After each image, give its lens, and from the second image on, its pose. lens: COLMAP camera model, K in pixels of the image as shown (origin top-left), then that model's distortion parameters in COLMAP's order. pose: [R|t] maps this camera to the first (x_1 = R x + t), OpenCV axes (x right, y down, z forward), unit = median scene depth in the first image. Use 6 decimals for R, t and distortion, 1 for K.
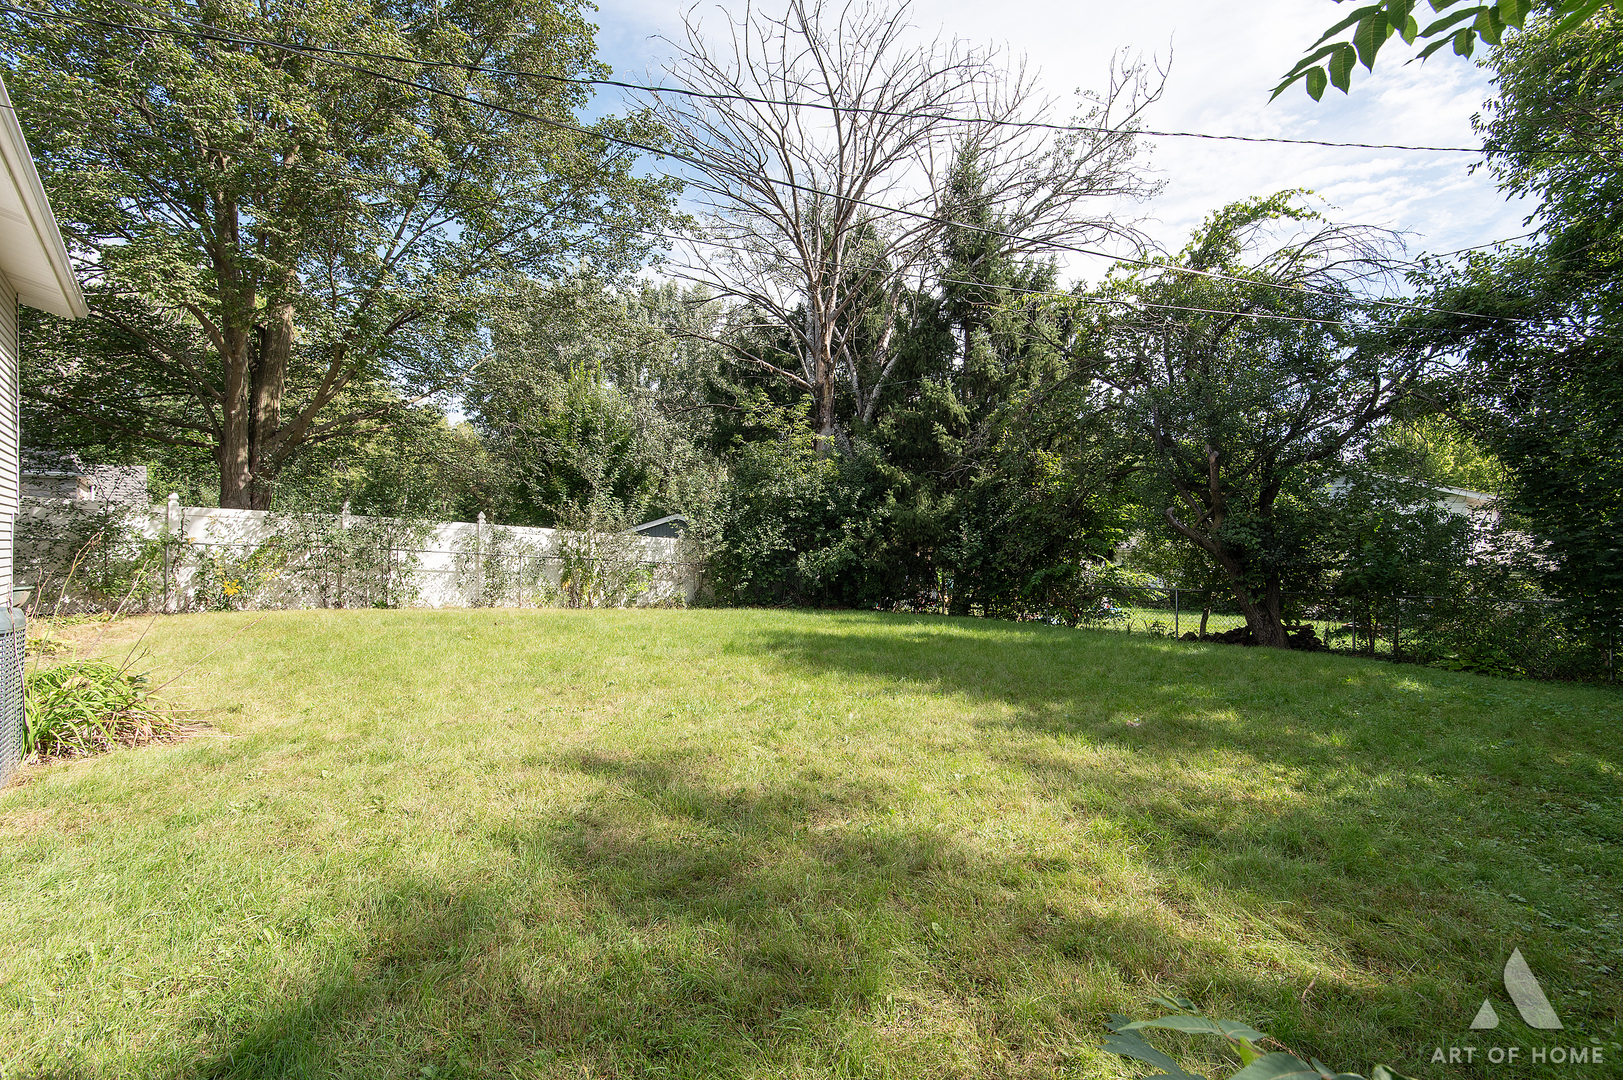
lens RADIAL K [[731.7, 0, 813.3], [0, 731.7, 544.1], [0, 0, 1]] dist [-0.010107, -0.000286]
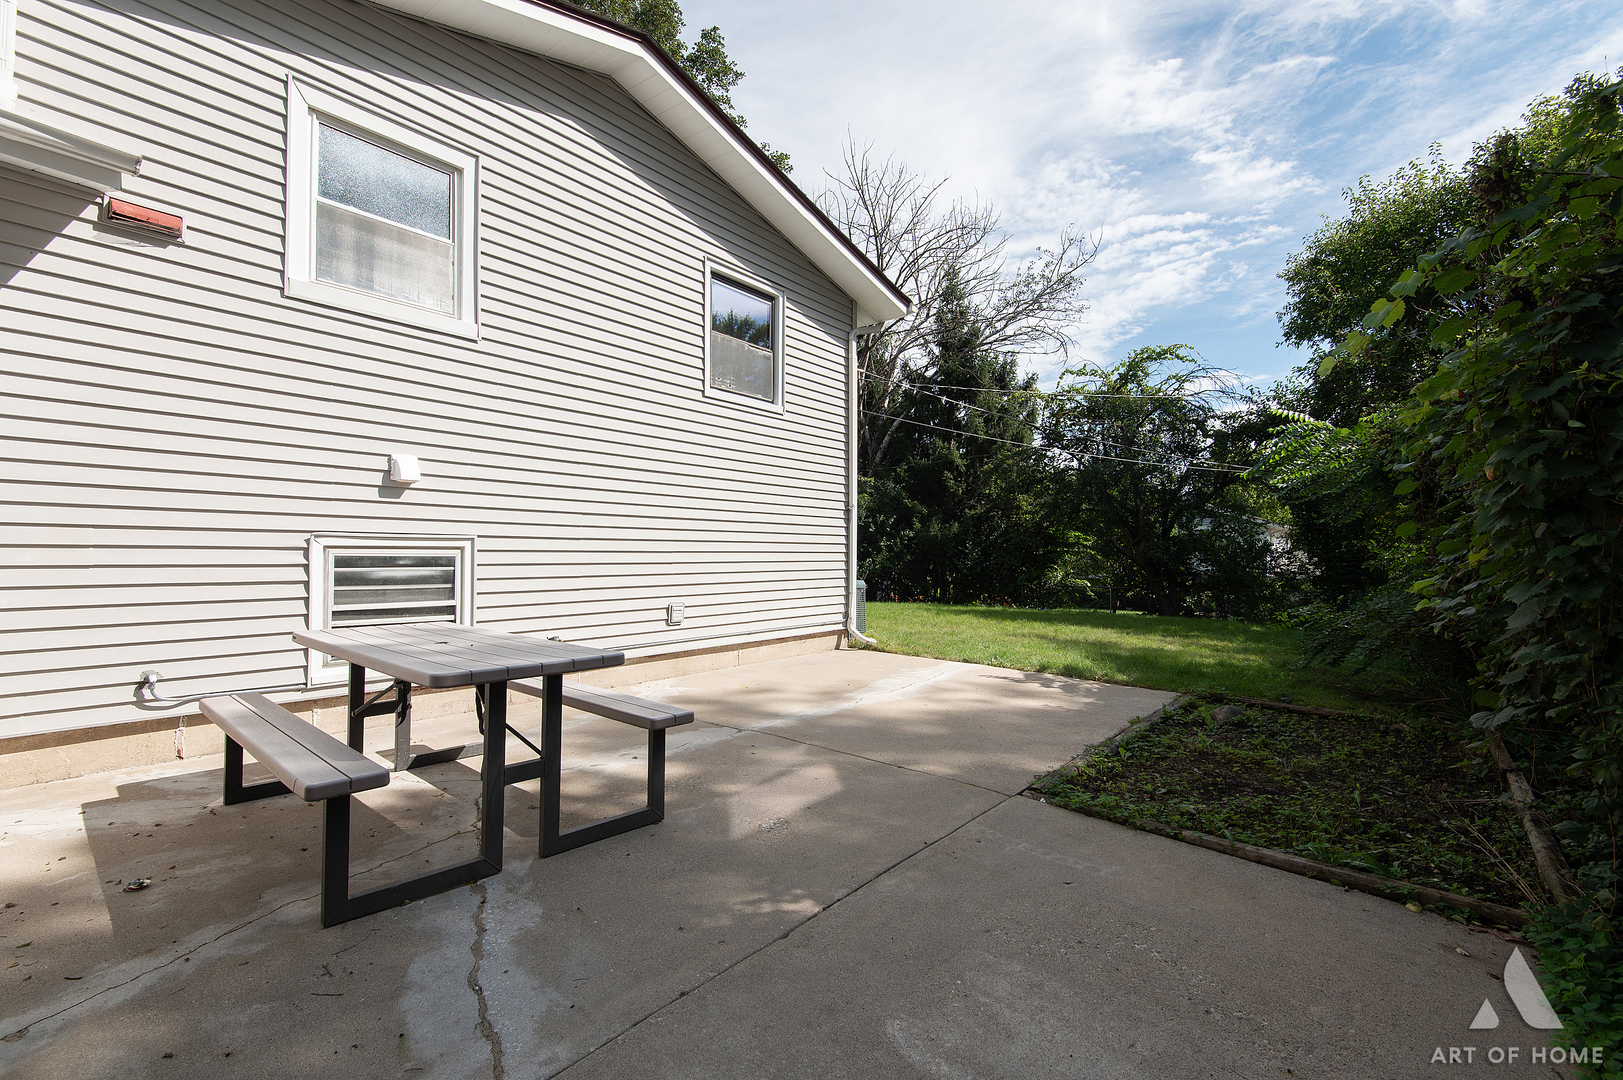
lens RADIAL K [[740.2, 0, 811.5], [0, 740.2, 540.0], [0, 0, 1]] dist [0.001726, 0.000141]
pose [[0.981922, 0.011768, 0.188921, -0.360859], [-0.008580, 0.999807, -0.017687, -0.004258], [-0.189093, 0.015747, 0.981833, -0.367516]]
